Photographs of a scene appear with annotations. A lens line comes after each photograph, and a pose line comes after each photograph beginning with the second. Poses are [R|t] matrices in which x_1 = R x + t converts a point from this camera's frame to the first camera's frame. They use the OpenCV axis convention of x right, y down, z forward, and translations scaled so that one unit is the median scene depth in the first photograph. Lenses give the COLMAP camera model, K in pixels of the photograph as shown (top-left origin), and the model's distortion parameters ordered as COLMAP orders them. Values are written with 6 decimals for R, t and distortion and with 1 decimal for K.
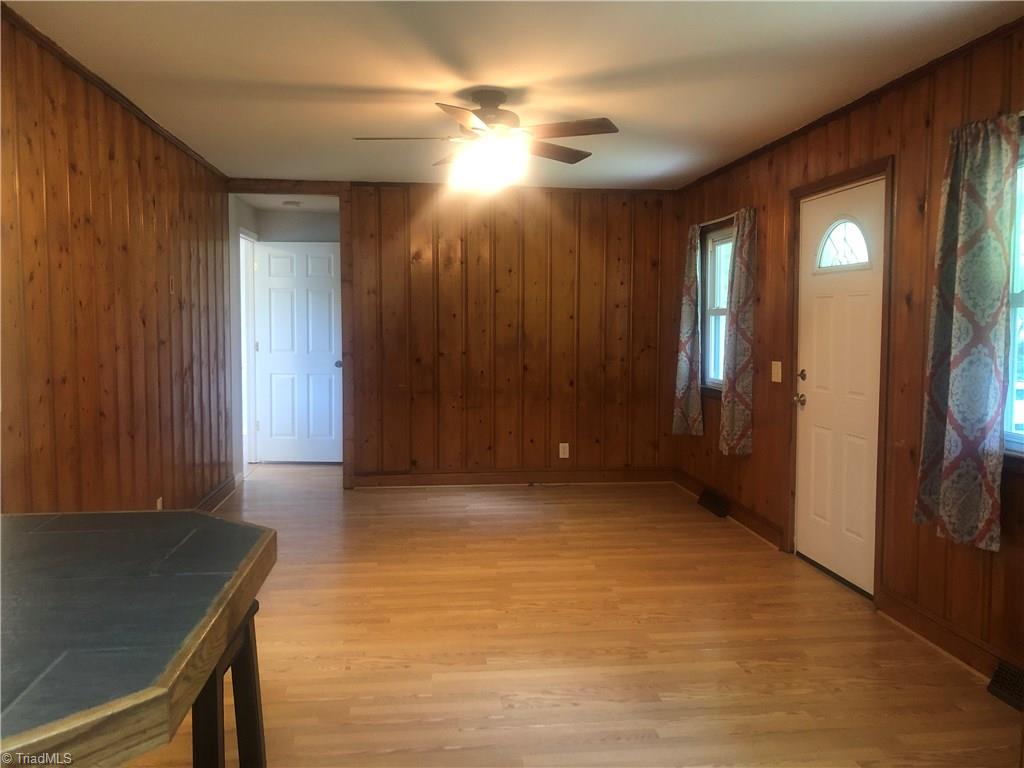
lens RADIAL K [[841.9, 0, 519.0], [0, 841.9, 377.2], [0, 0, 1]] dist [0.011032, 0.001439]
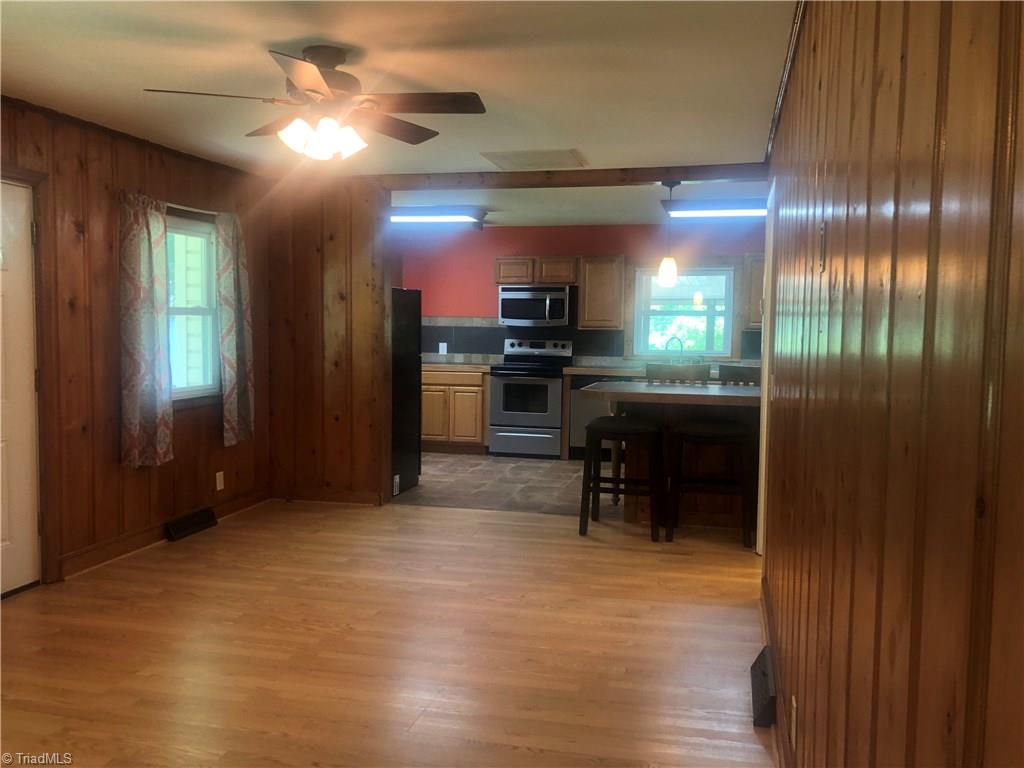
lens RADIAL K [[841.9, 0, 513.2], [0, 841.9, 391.1], [0, 0, 1]] dist [0.011032, 0.001439]
pose [[-0.932970, -0.043379, 0.357331, -0.620457], [0.007336, 0.990214, 0.139364, -0.146887], [-0.359879, 0.132644, -0.923522, 2.097272]]
